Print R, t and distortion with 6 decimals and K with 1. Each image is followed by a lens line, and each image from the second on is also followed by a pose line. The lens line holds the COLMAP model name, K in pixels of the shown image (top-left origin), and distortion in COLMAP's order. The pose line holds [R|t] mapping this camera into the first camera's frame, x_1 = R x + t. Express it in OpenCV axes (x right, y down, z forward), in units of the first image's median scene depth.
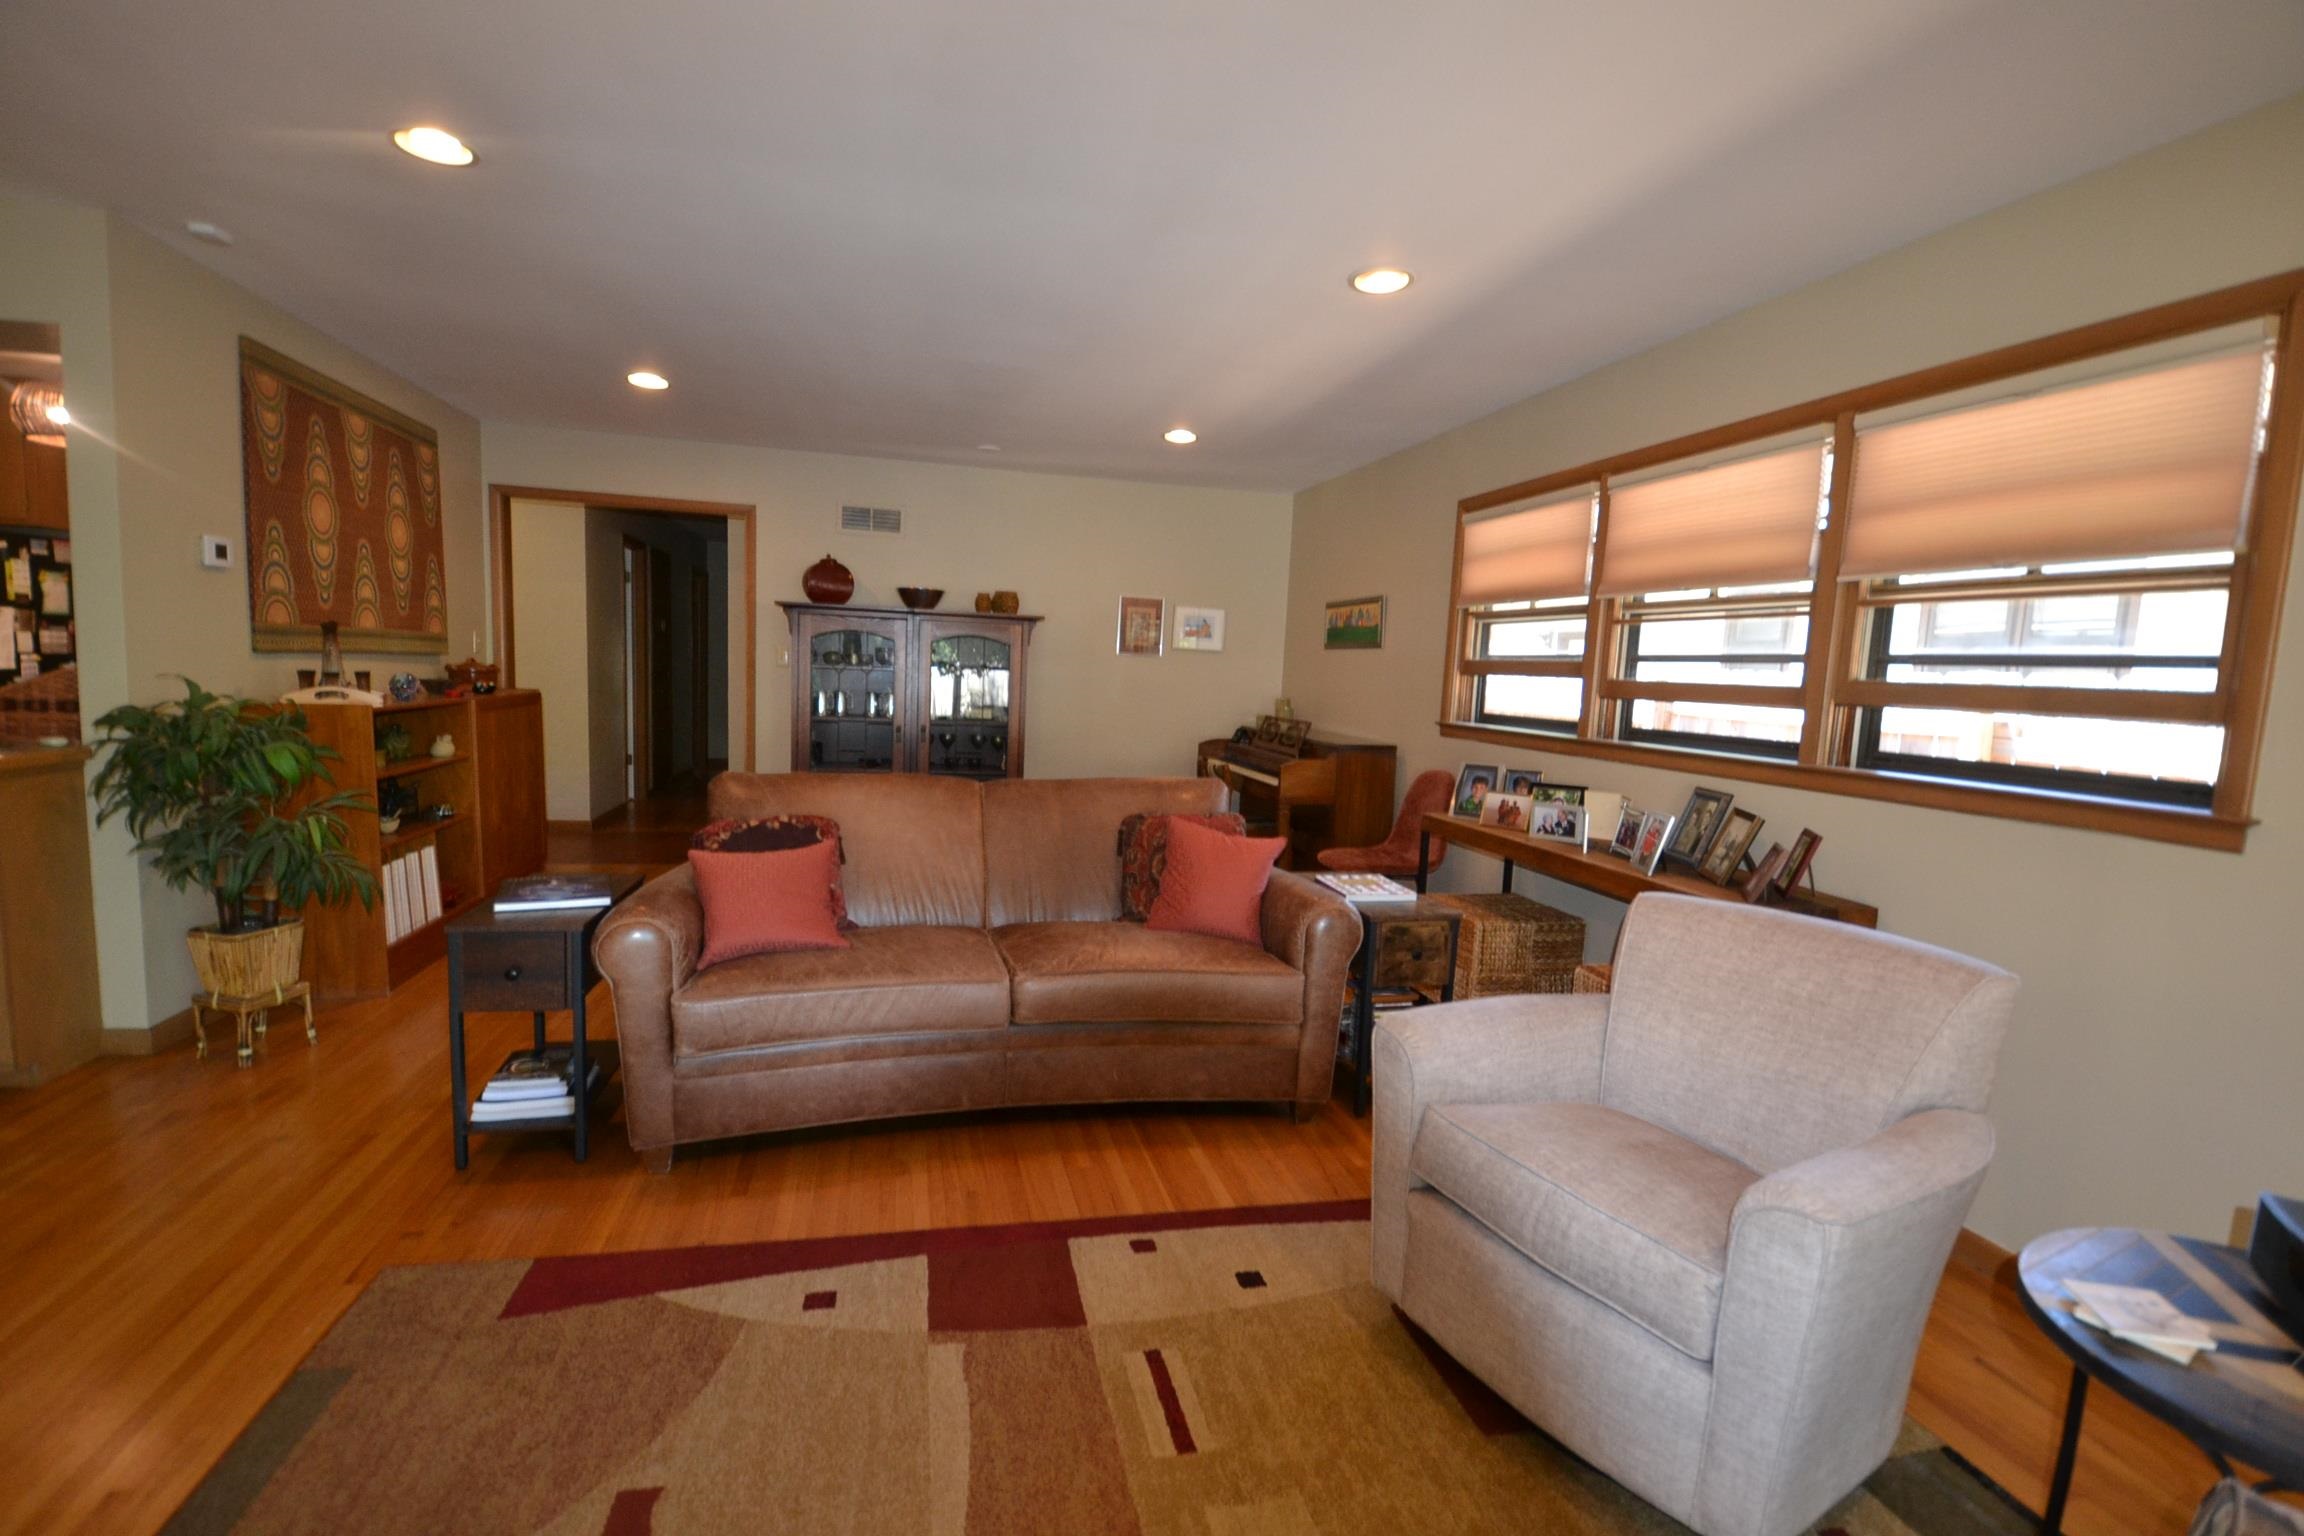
lens RADIAL K [[1021.7, 0, 1147.5], [0, 1021.7, 787.9], [0, 0, 1]] dist [0.024765, -0.028815]
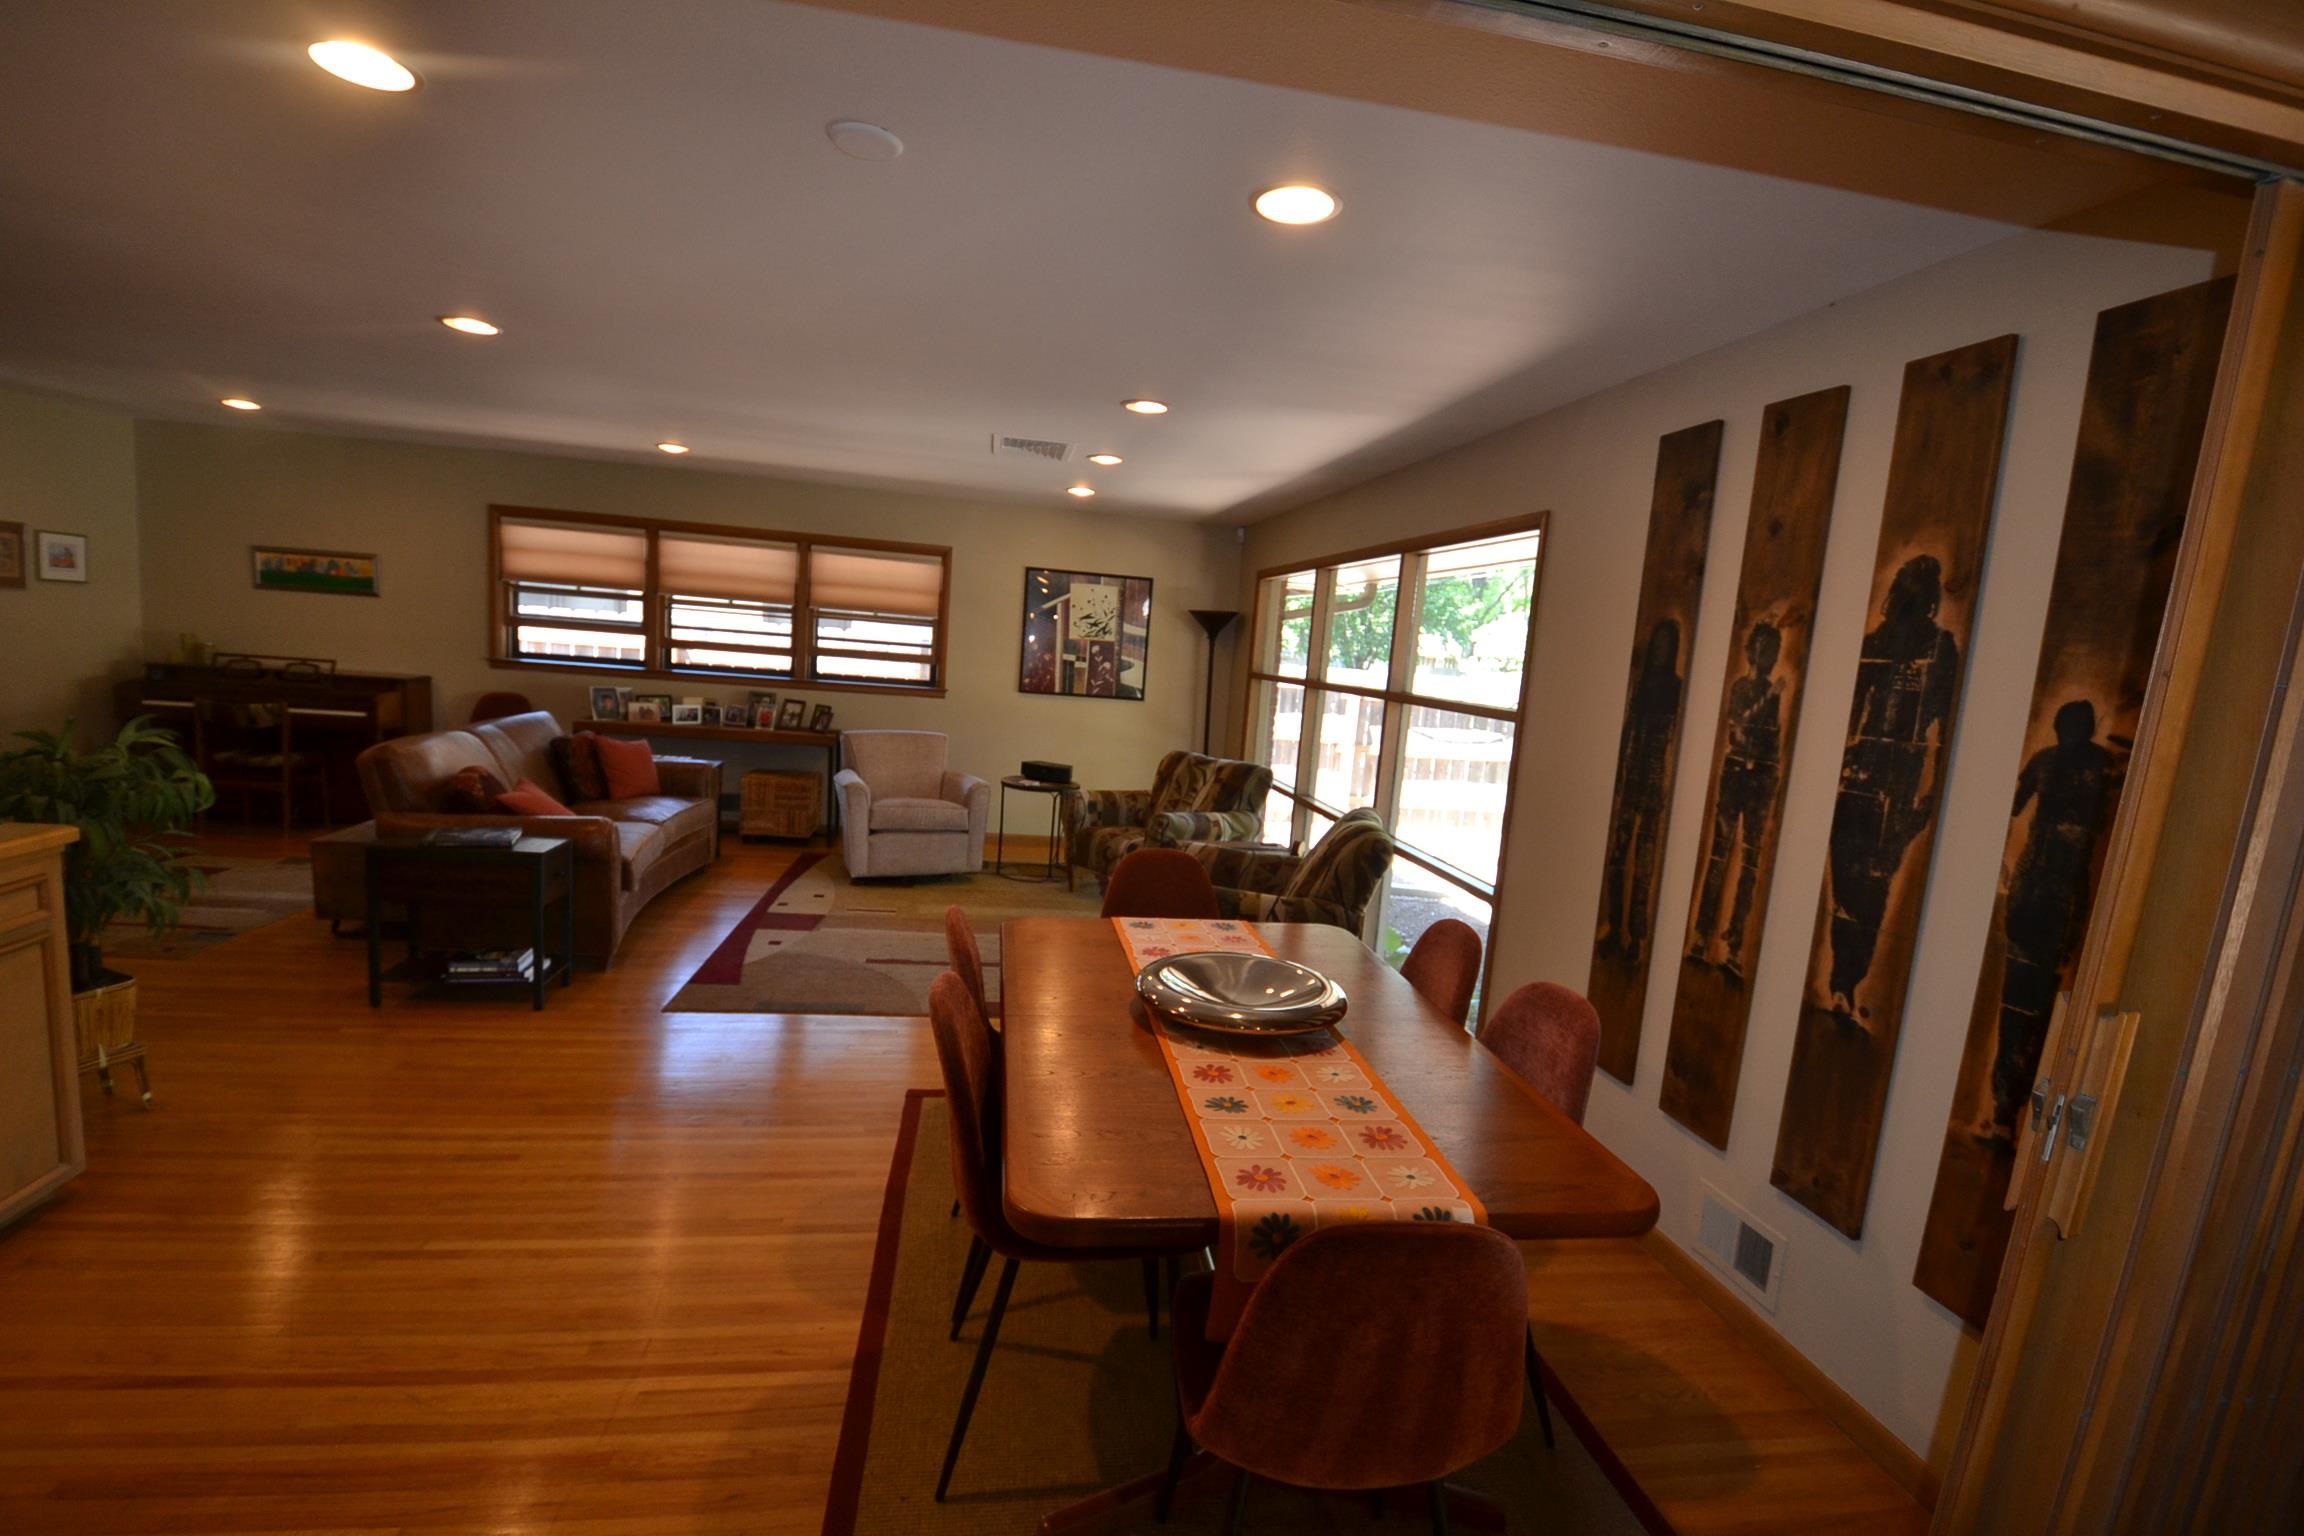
lens RADIAL K [[1021.7, 0, 1147.5], [0, 1021.7, 787.9], [0, 0, 1]] dist [0.024765, -0.028815]
pose [[0.061458, -0.177131, 0.982267, -1.526771], [0.041450, 0.983731, 0.174801, -0.137699], [-0.997249, 0.029972, 0.067800, -0.015100]]
